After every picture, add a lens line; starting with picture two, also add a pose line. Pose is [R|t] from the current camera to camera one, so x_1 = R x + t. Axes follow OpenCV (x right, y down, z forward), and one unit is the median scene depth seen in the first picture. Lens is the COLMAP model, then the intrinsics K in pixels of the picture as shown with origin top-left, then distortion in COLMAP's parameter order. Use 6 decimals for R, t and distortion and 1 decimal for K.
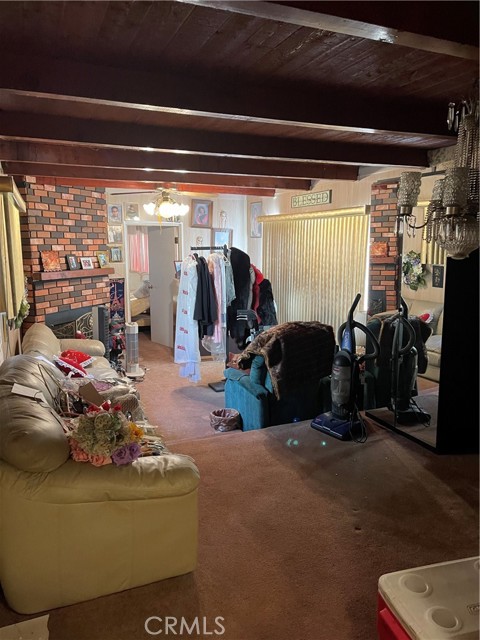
lens RADIAL K [[486.3, 0, 240.6], [0, 486.3, 318.3], [0, 0, 1]] dist [-0.002702, -0.010027]
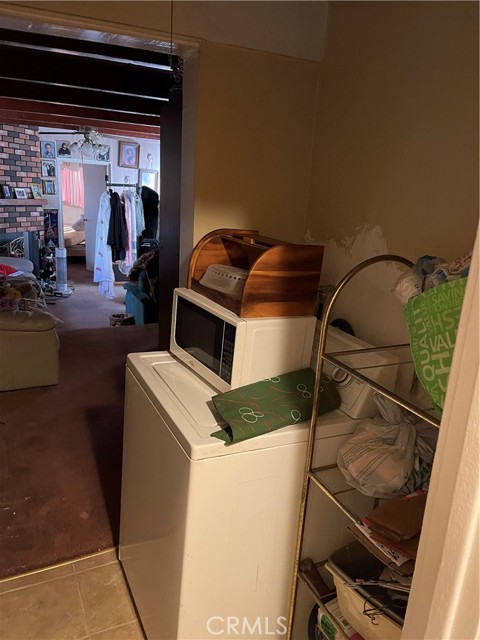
lens RADIAL K [[486.3, 0, 238.9], [0, 486.3, 321.7], [0, 0, 1]] dist [-0.002702, -0.010027]
pose [[0.996691, 0.040251, 0.070612, 0.129769], [-0.047853, 0.992832, 0.109517, 0.037924], [-0.065697, -0.112533, 0.991474, -0.204954]]
